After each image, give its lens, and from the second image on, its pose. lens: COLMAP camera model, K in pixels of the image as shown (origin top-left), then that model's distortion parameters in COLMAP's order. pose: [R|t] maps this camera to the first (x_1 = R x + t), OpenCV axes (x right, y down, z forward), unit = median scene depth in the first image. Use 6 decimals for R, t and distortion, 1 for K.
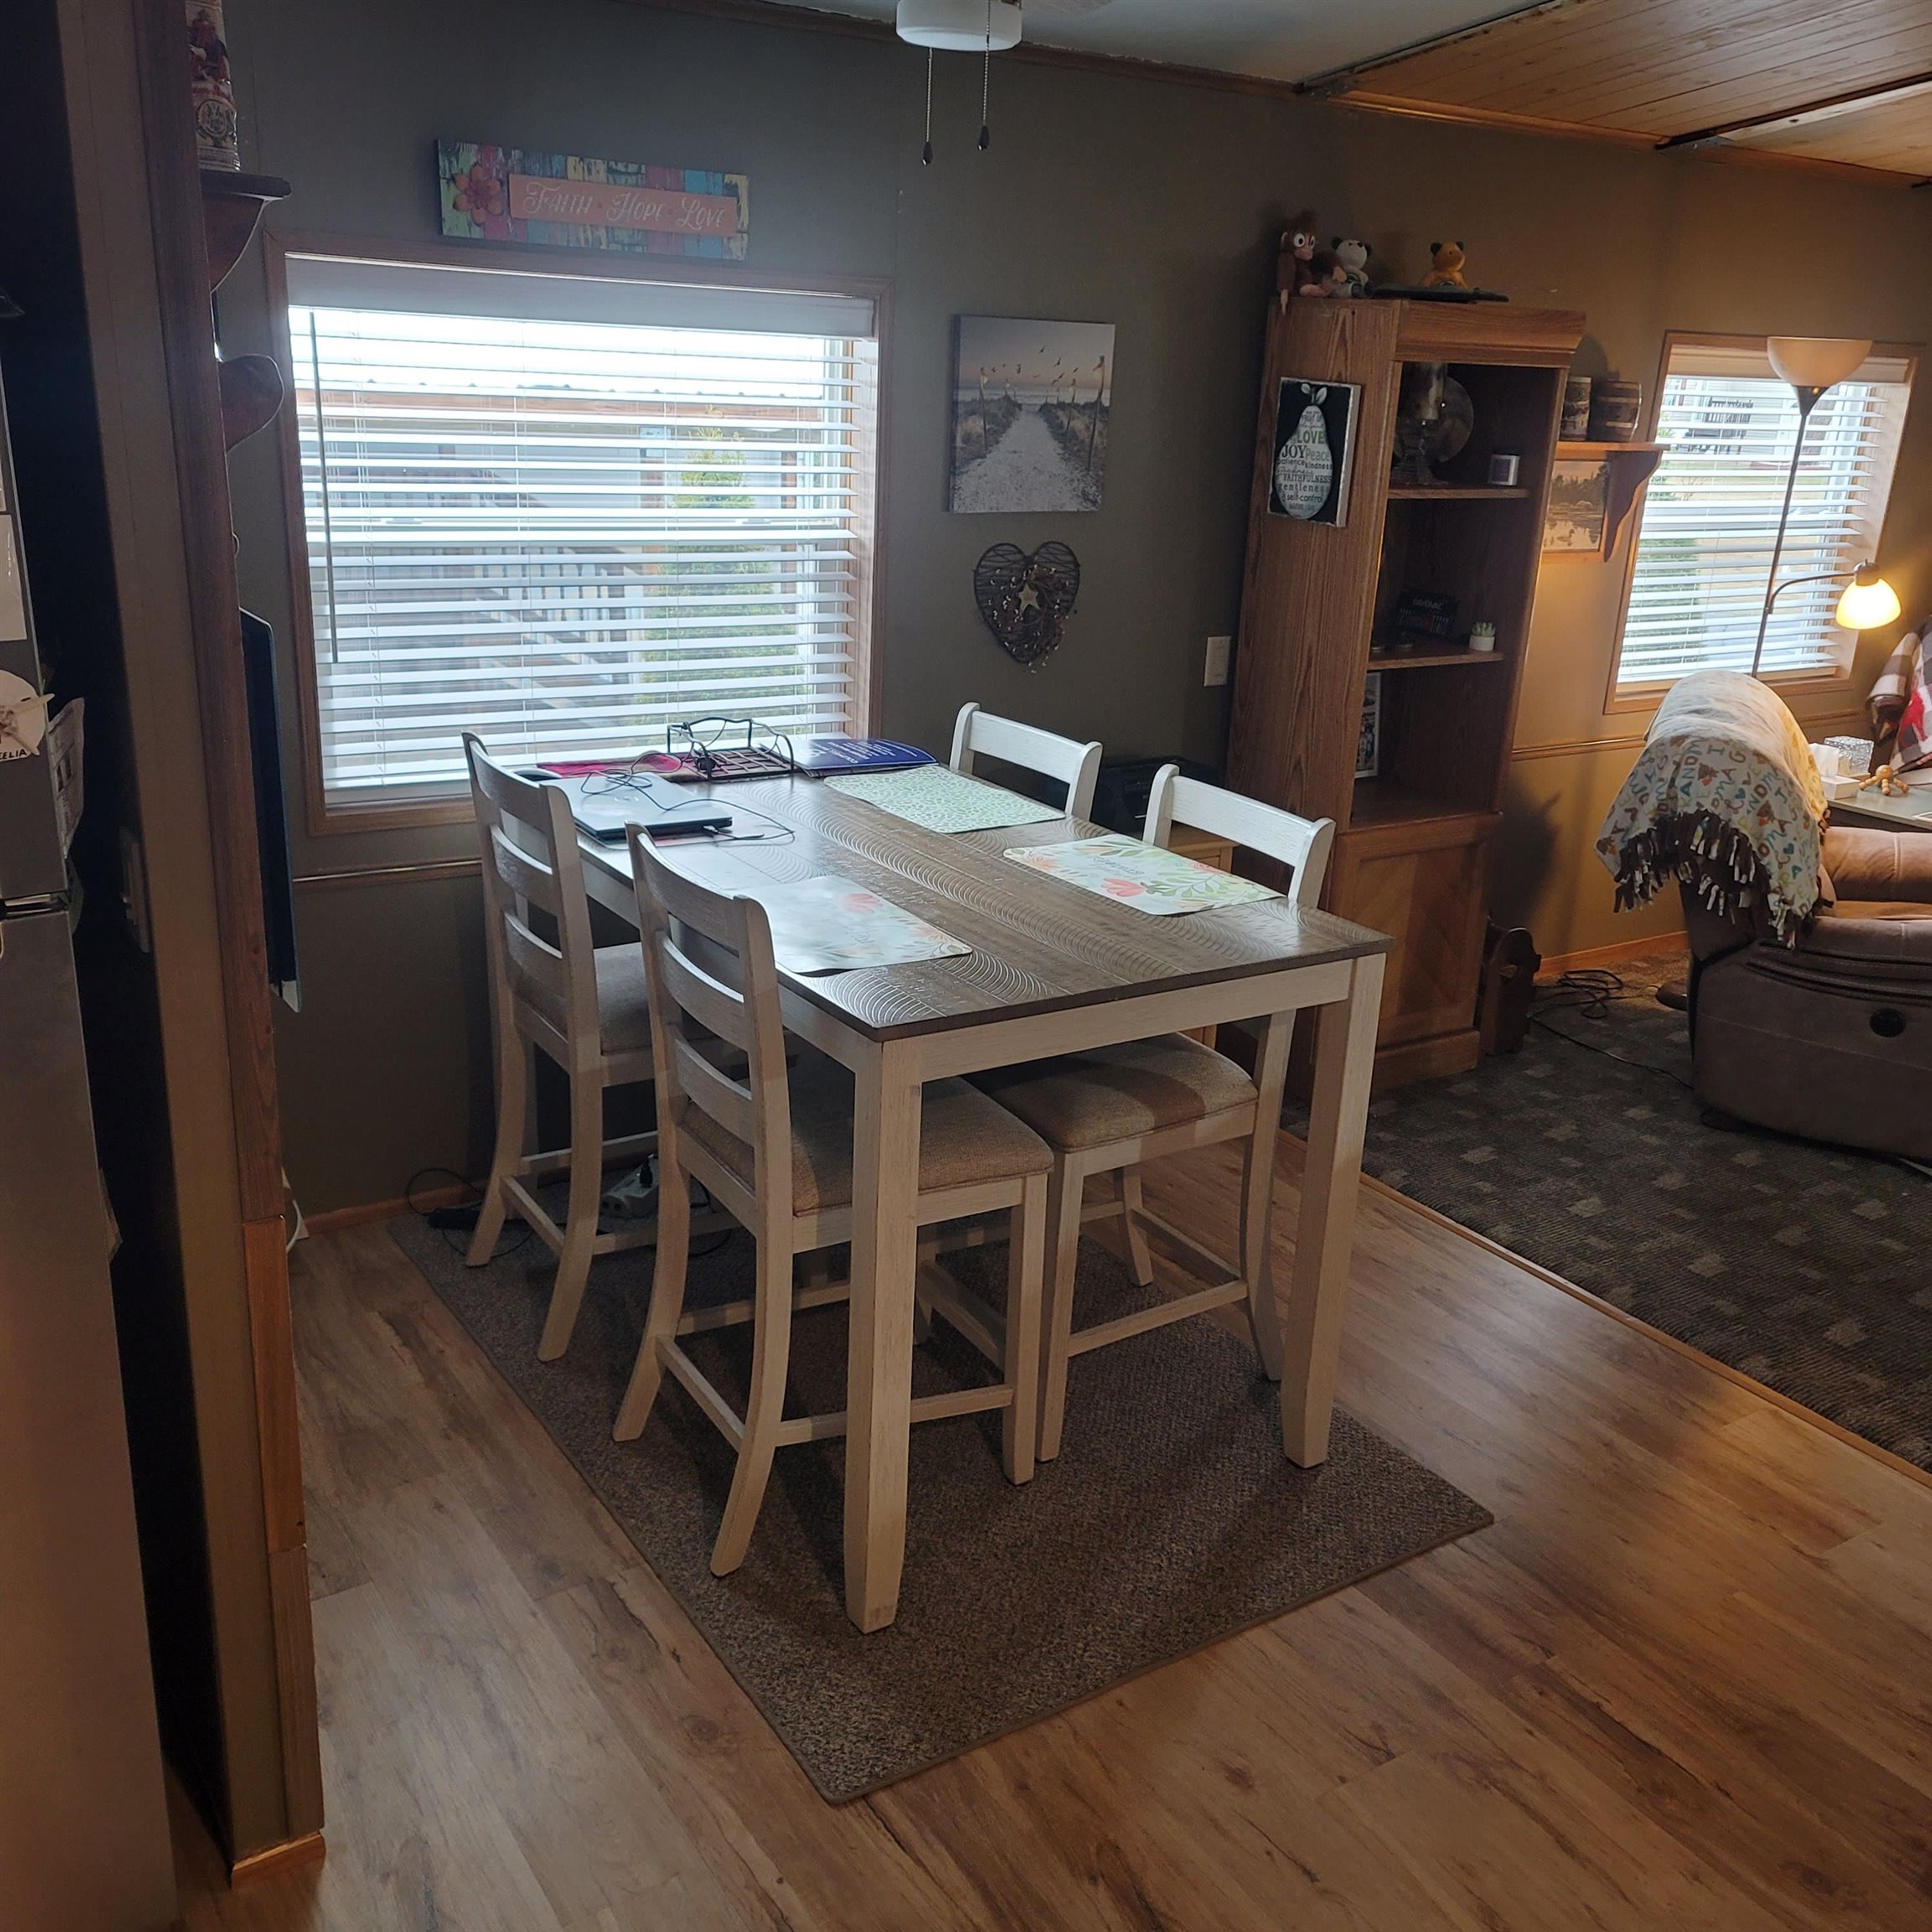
lens RADIAL K [[1892.9, 0, 1033.5], [0, 1892.9, 966.7], [0, 0, 1]] dist [0.057697, 0.000000]
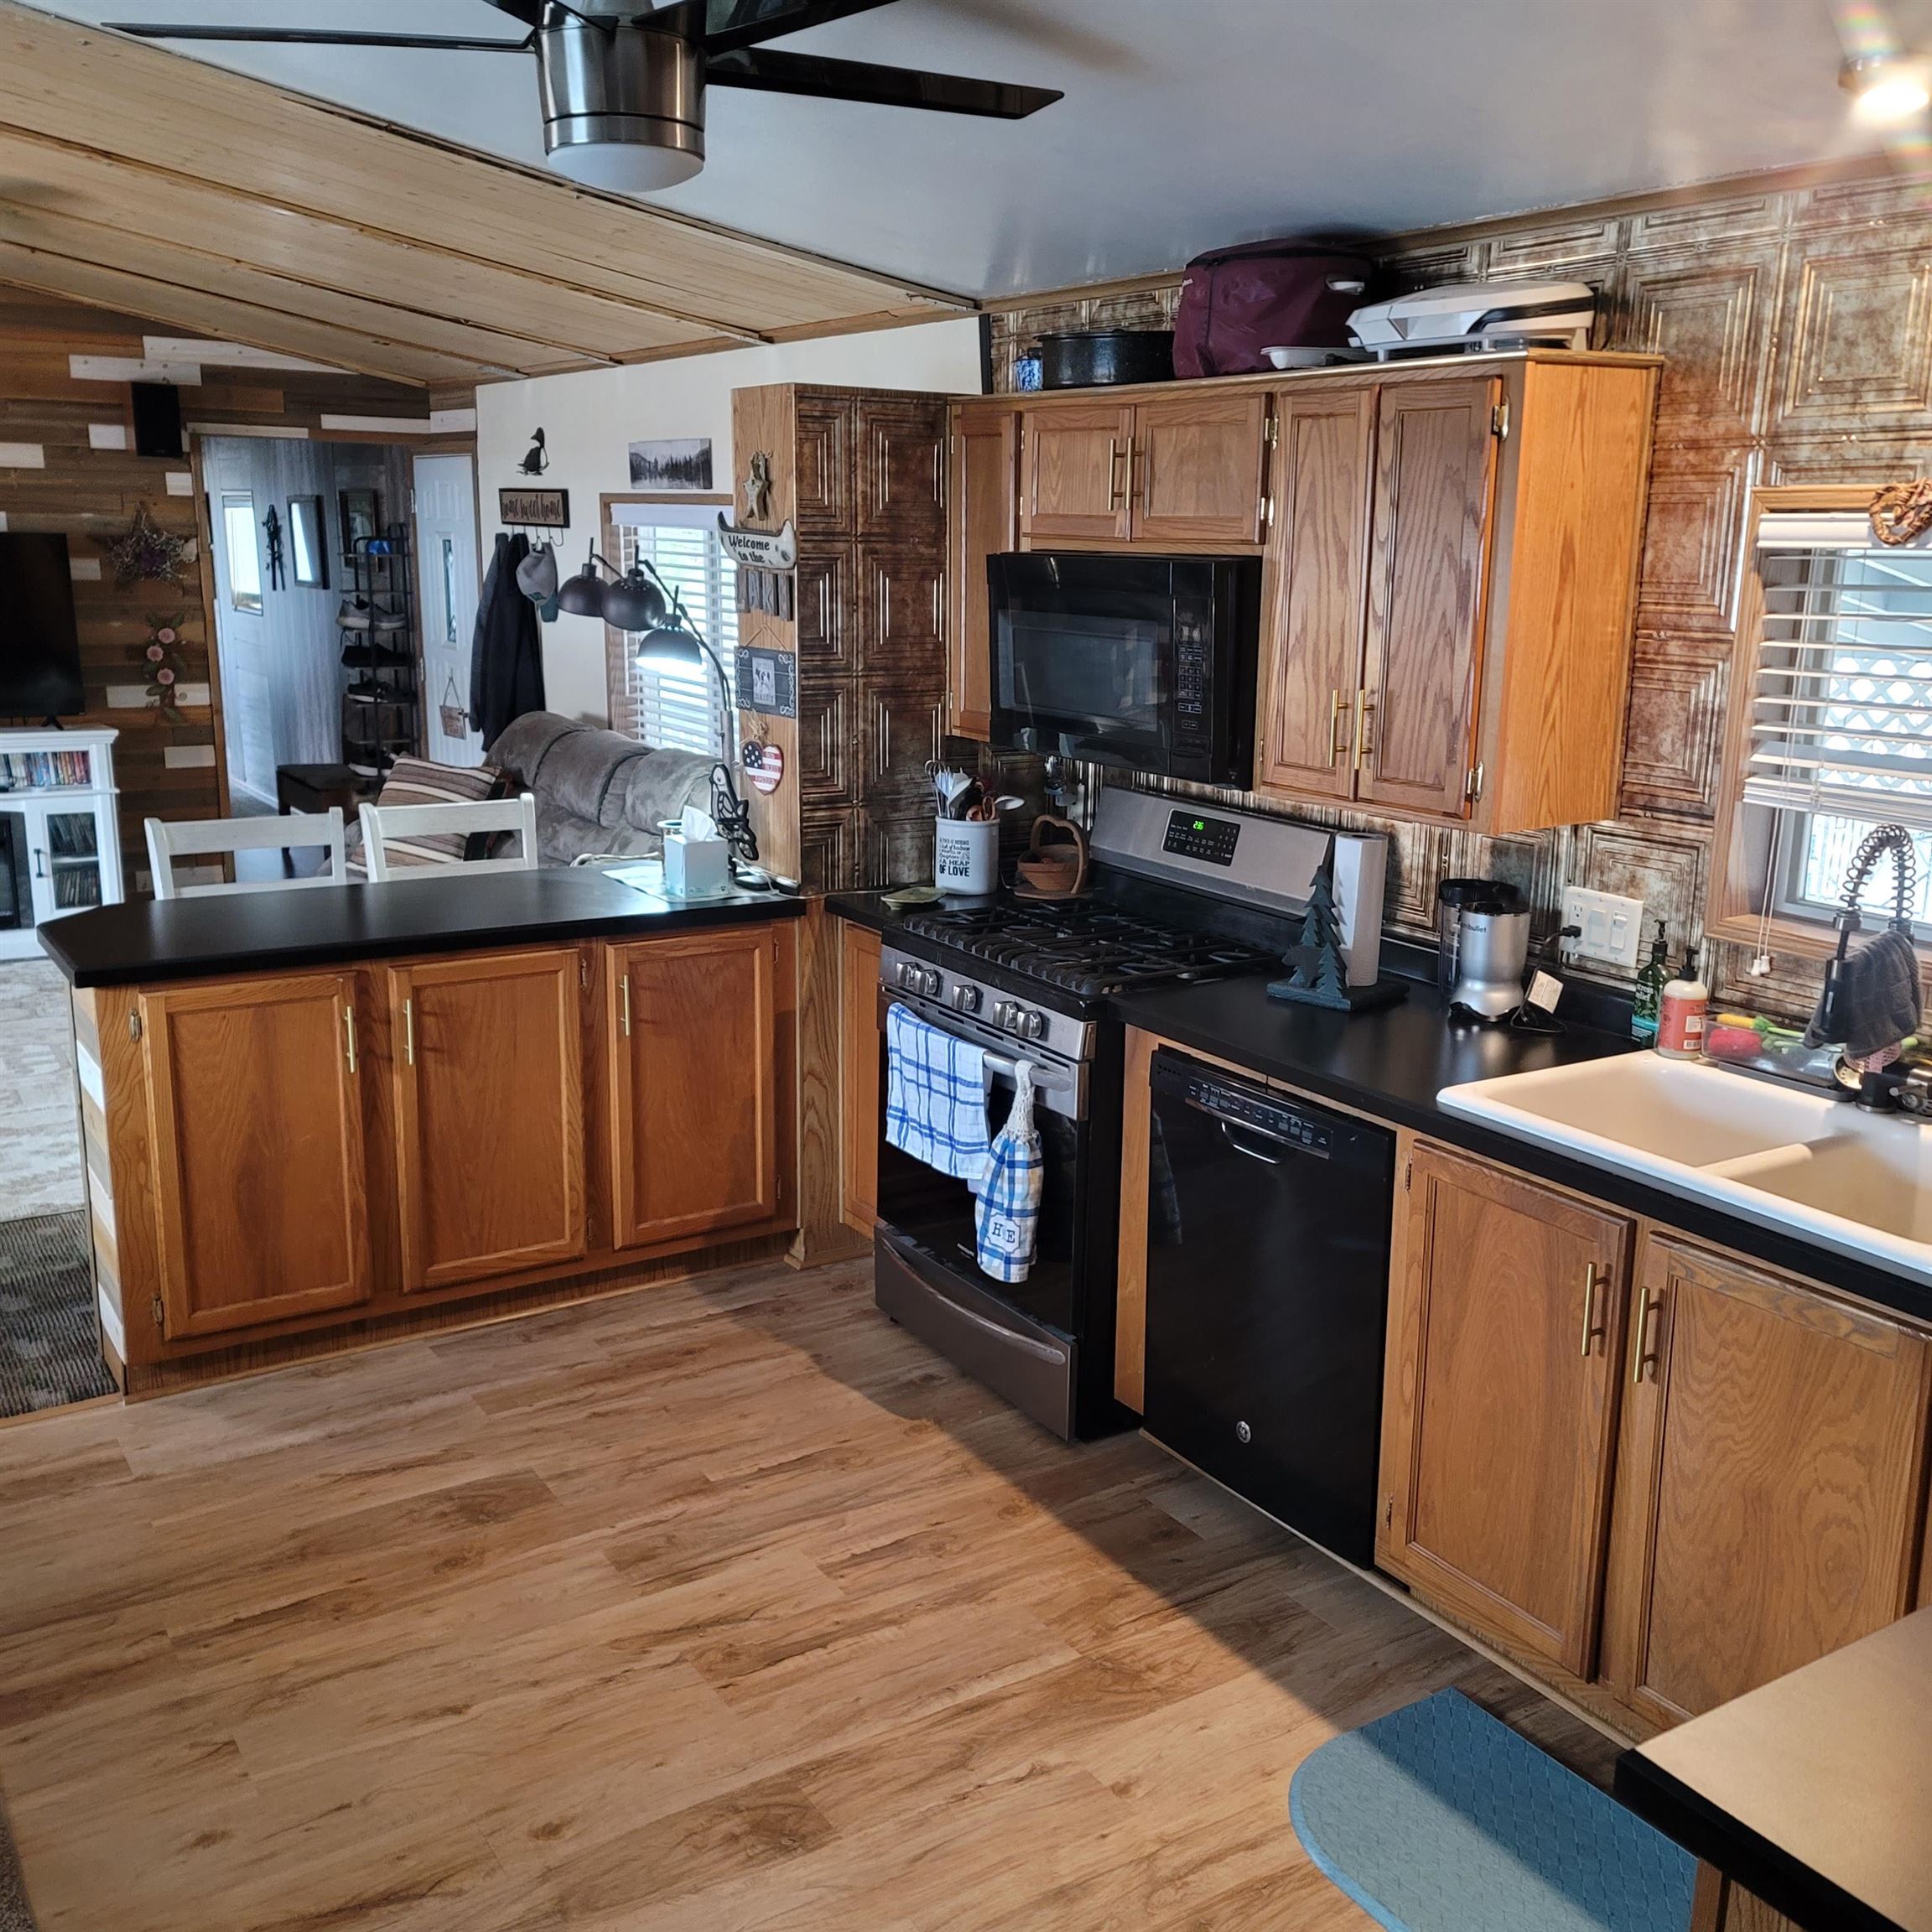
lens RADIAL K [[1892.9, 0, 984.3], [0, 1892.9, 963.9], [0, 0, 1]] dist [0.057697, 0.000000]
pose [[0.026772, -0.277148, 0.960454, -0.546745], [0.299393, 0.918917, 0.256817, -0.113866], [-0.953754, 0.280678, 0.107578, 0.251376]]
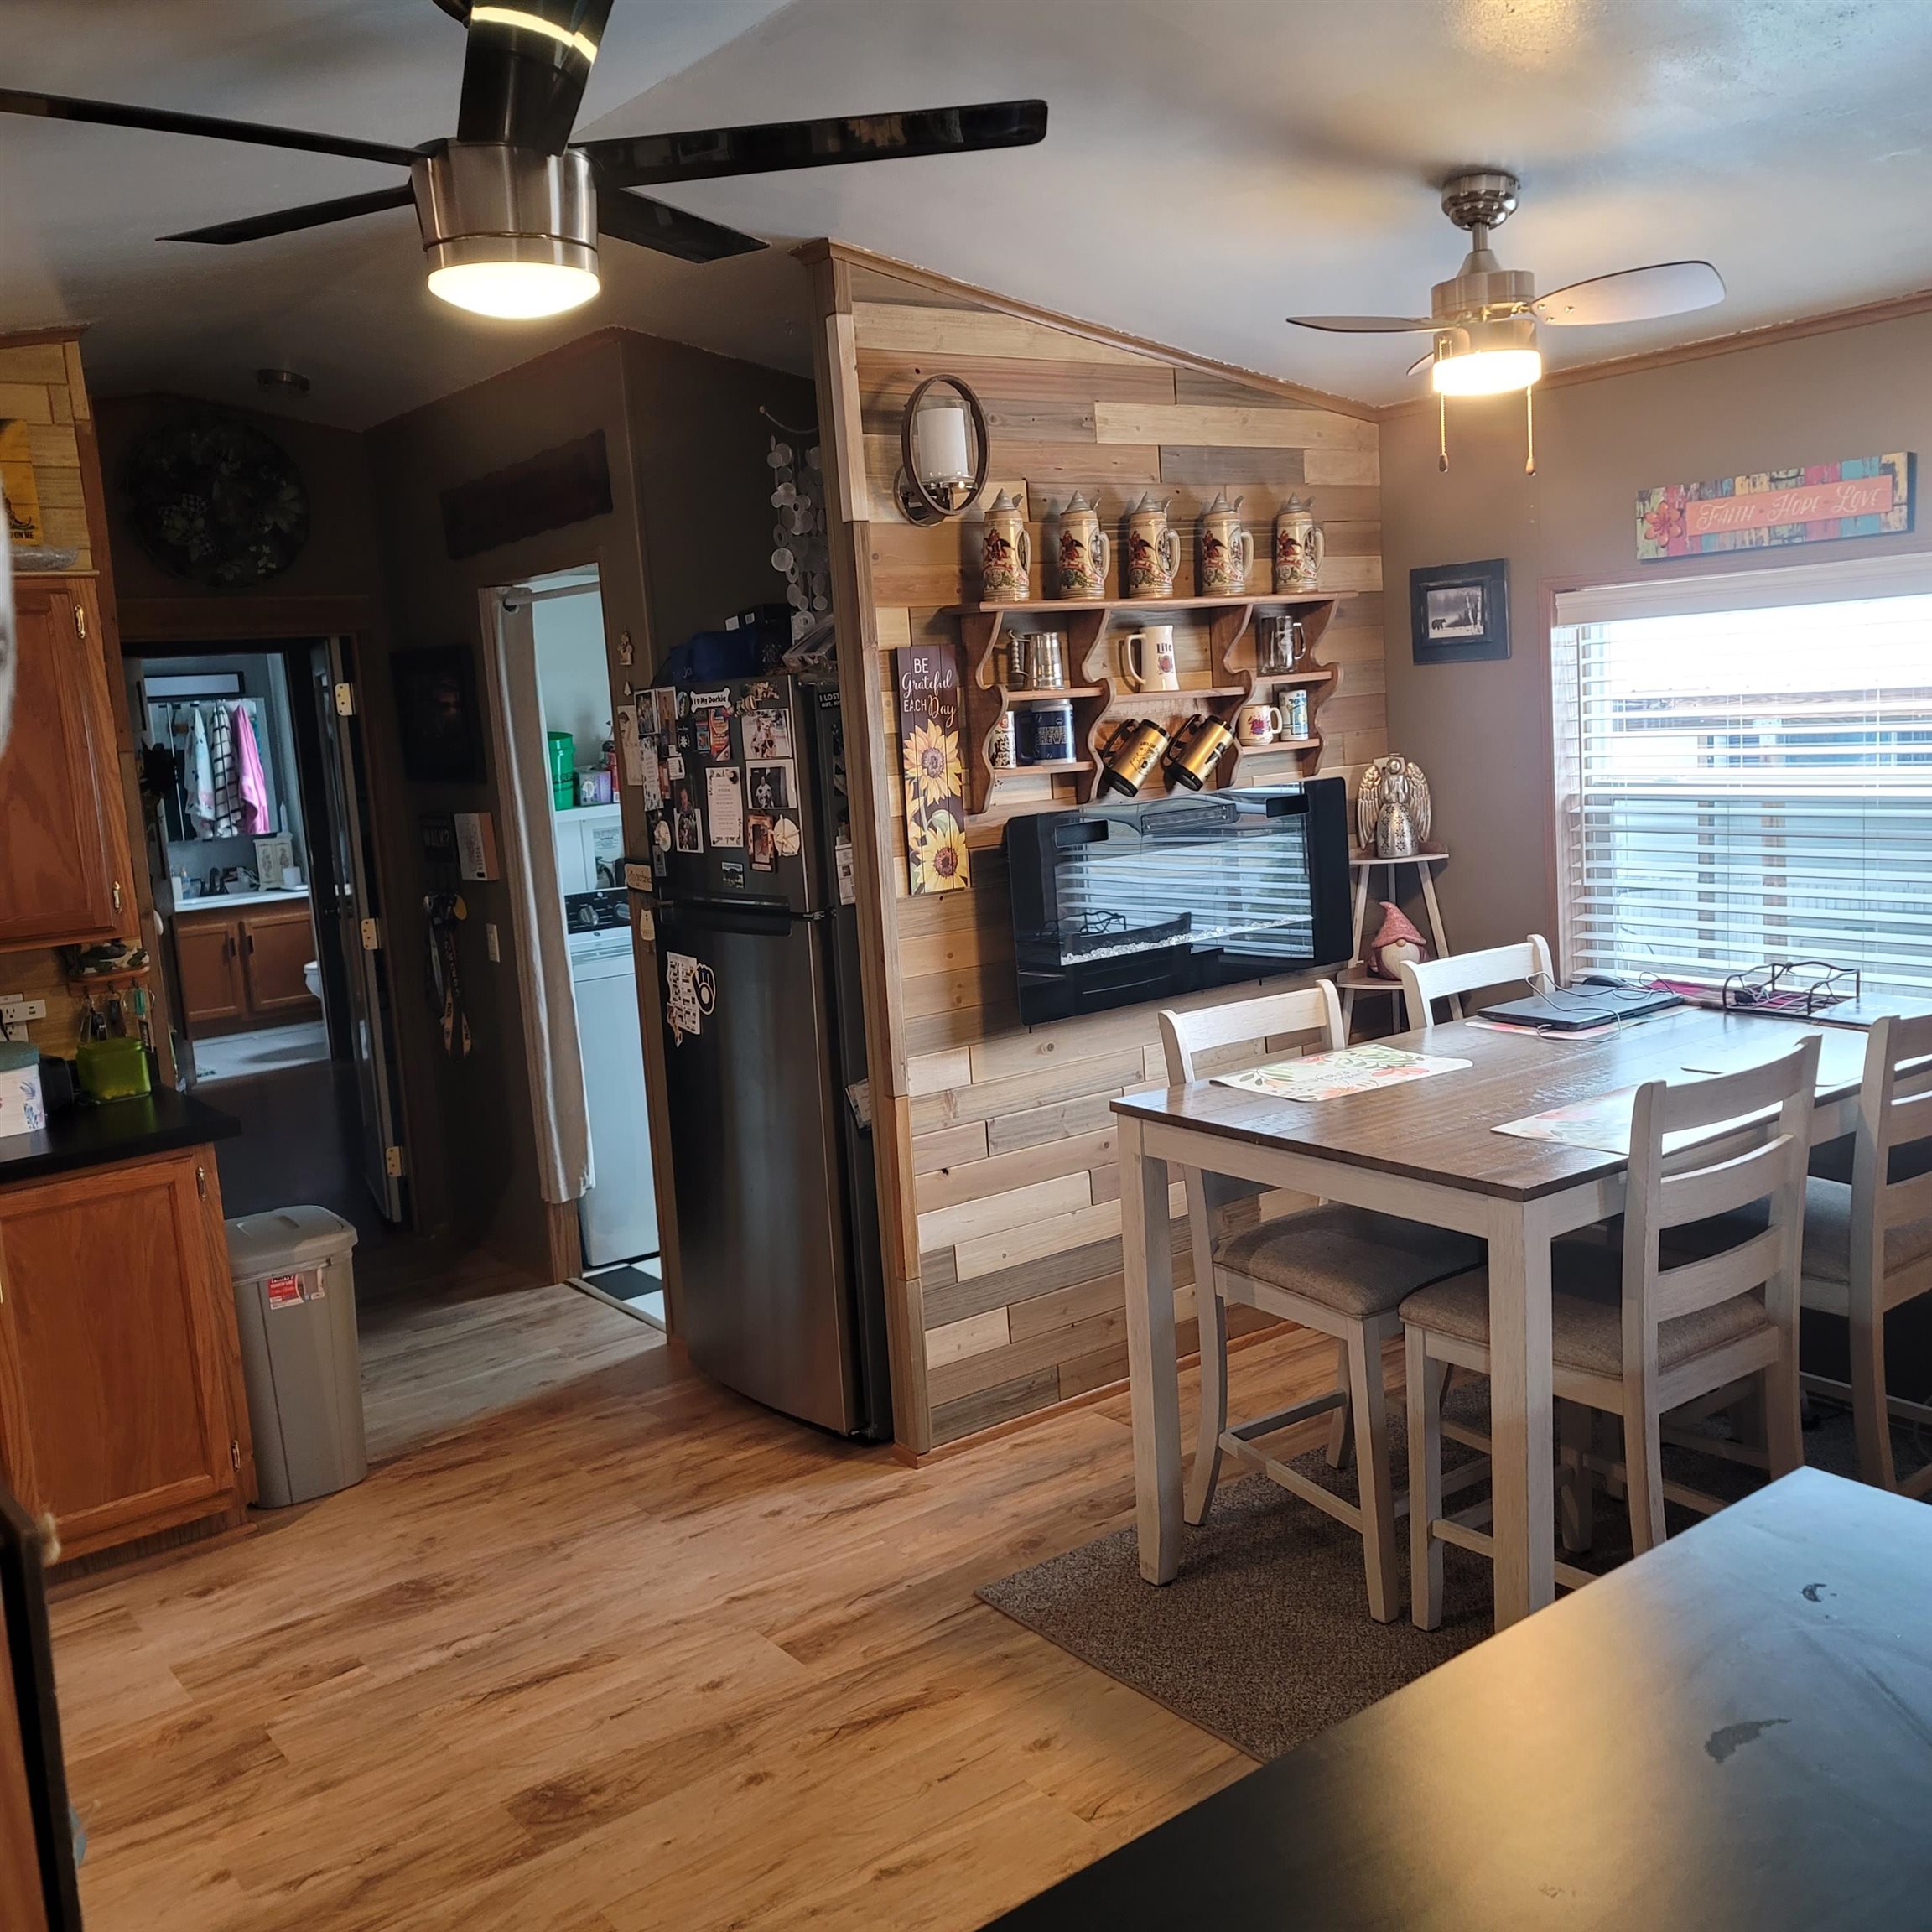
lens RADIAL K [[1892.9, 0, 971.0], [0, 1892.9, 940.3], [0, 0, 1]] dist [0.057697, 0.000000]
pose [[0.033652, 0.078871, -0.996317, 0.935622], [-0.247597, 0.966464, 0.068145, -0.110326], [0.968279, 0.244392, 0.052051, 0.550461]]
